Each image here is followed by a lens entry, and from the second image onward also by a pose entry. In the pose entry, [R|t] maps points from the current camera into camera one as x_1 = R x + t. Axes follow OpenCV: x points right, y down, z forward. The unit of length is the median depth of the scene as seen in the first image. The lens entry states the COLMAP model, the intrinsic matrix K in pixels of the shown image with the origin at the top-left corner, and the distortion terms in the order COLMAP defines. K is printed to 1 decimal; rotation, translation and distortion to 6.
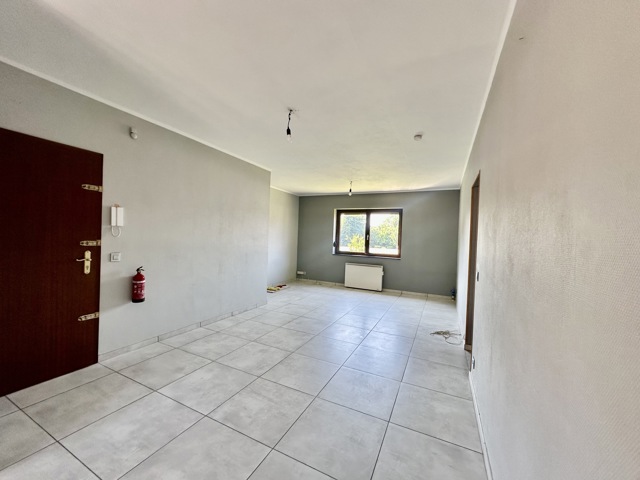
lens RADIAL K [[256.7, 0, 317.2], [0, 256.7, 238.6], [0, 0, 1]] dist [0.000210, -0.000124]
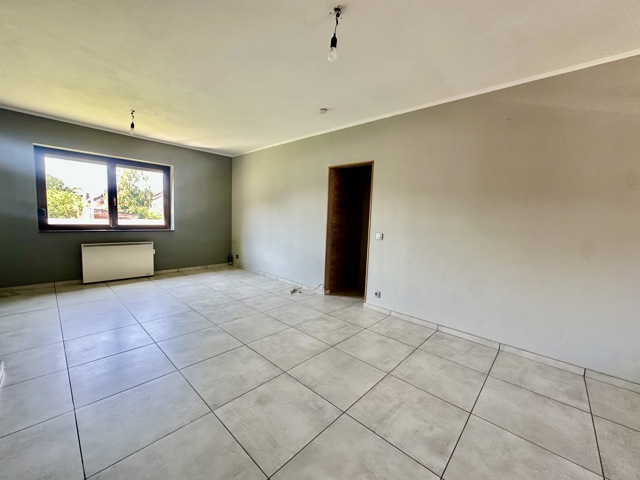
lens RADIAL K [[256.7, 0, 321.1], [0, 256.7, 239.6], [0, 0, 1]] dist [0.000210, -0.000124]
pose [[0.280227, -0.112286, 0.953344, -0.722041], [-0.024351, 0.991984, 0.123995, -0.006721], [-0.959625, -0.057961, 0.275246, 0.758853]]
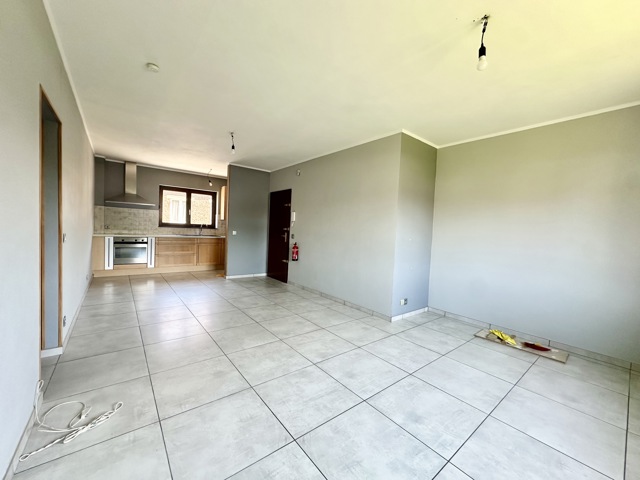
lens RADIAL K [[256.7, 0, 319.1], [0, 256.7, 238.1], [0, 0, 1]] dist [0.000210, -0.000124]
pose [[-0.426596, -0.028756, -0.903985, 0.924239], [-0.067570, 0.997715, 0.000149, 0.067677], [0.901915, 0.061146, -0.427564, 1.940292]]
